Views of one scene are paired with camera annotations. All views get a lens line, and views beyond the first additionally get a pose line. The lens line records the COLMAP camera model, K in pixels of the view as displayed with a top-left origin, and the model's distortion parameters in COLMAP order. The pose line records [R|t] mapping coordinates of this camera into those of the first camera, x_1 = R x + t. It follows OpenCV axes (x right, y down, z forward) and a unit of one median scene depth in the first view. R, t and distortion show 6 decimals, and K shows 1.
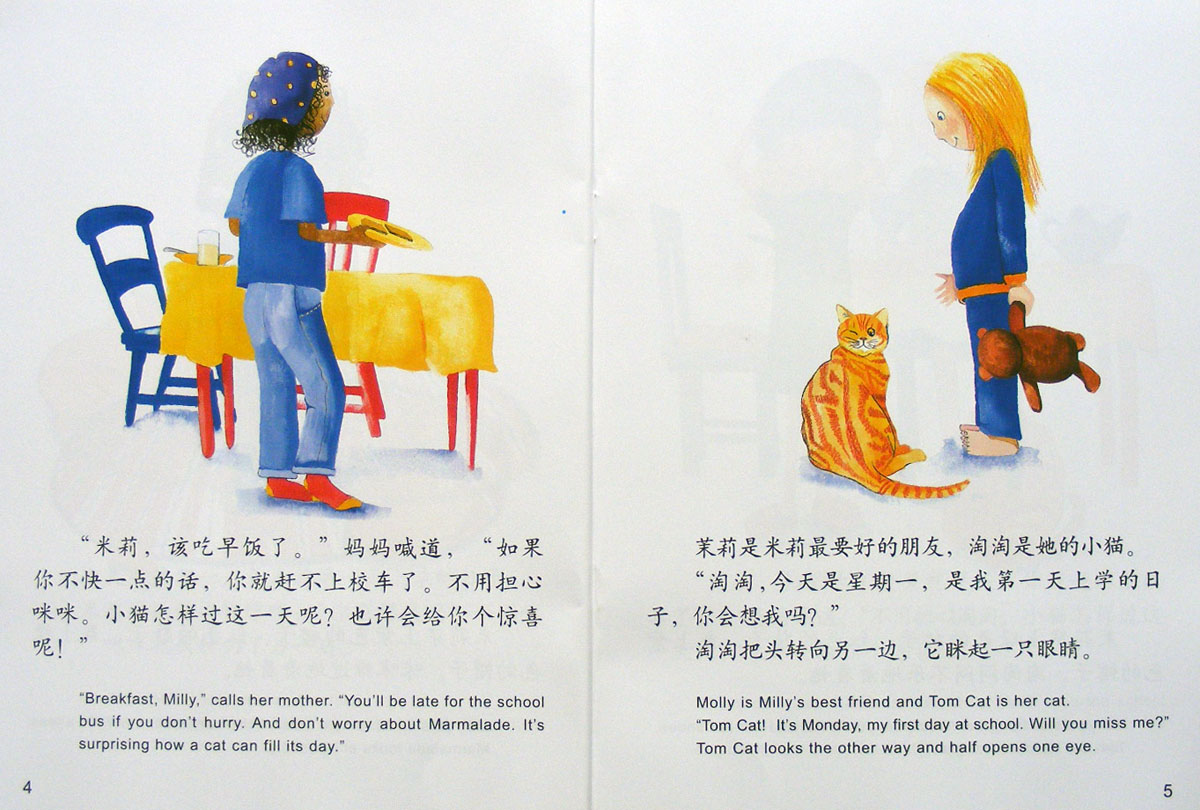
lens RADIAL K [[647.4, 0, 600.0], [0, 647.4, 405.0], [0, 0, 1]] dist [-0.016148, 0.001323]
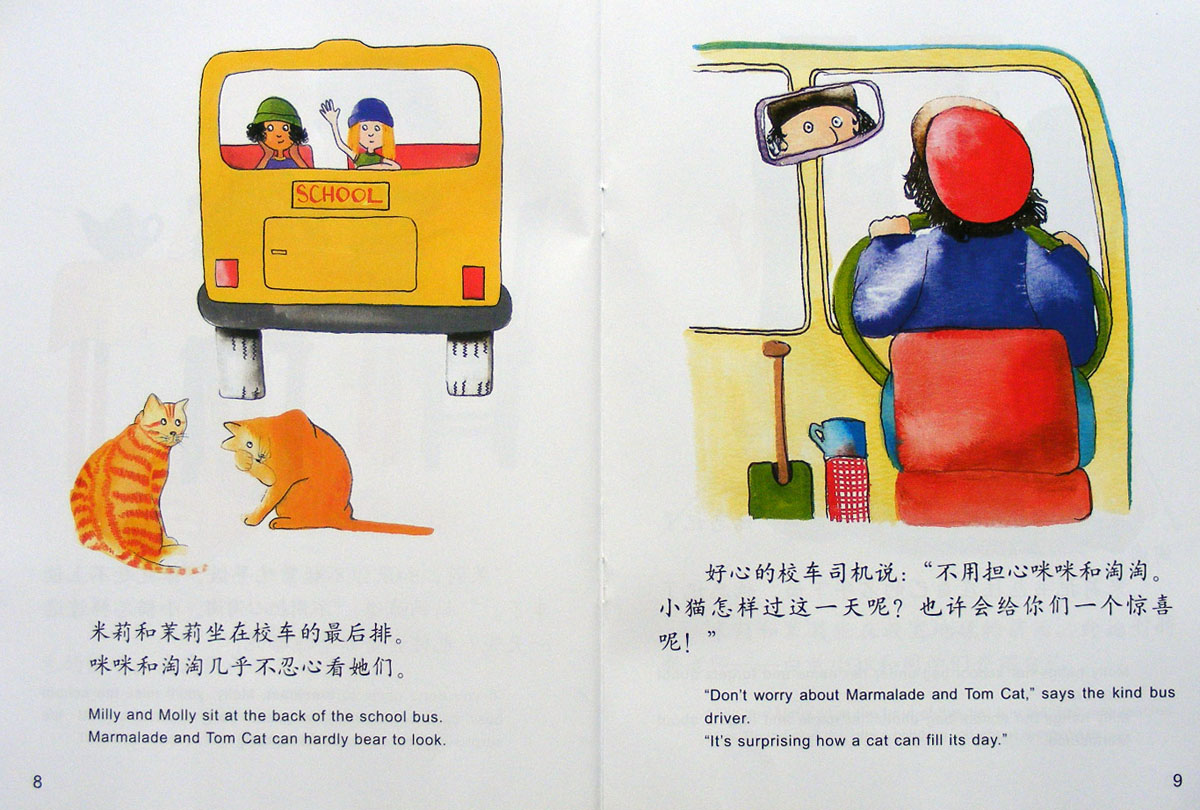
lens RADIAL K [[647.4, 0, 600.0], [0, 647.4, 405.0], [0, 0, 1]] dist [-0.016148, 0.001323]
pose [[0.999916, -0.005947, -0.011507, -0.854326], [0.006056, 0.999937, 0.009476, 0.010270], [0.011450, -0.009545, 0.999889, 0.024529]]
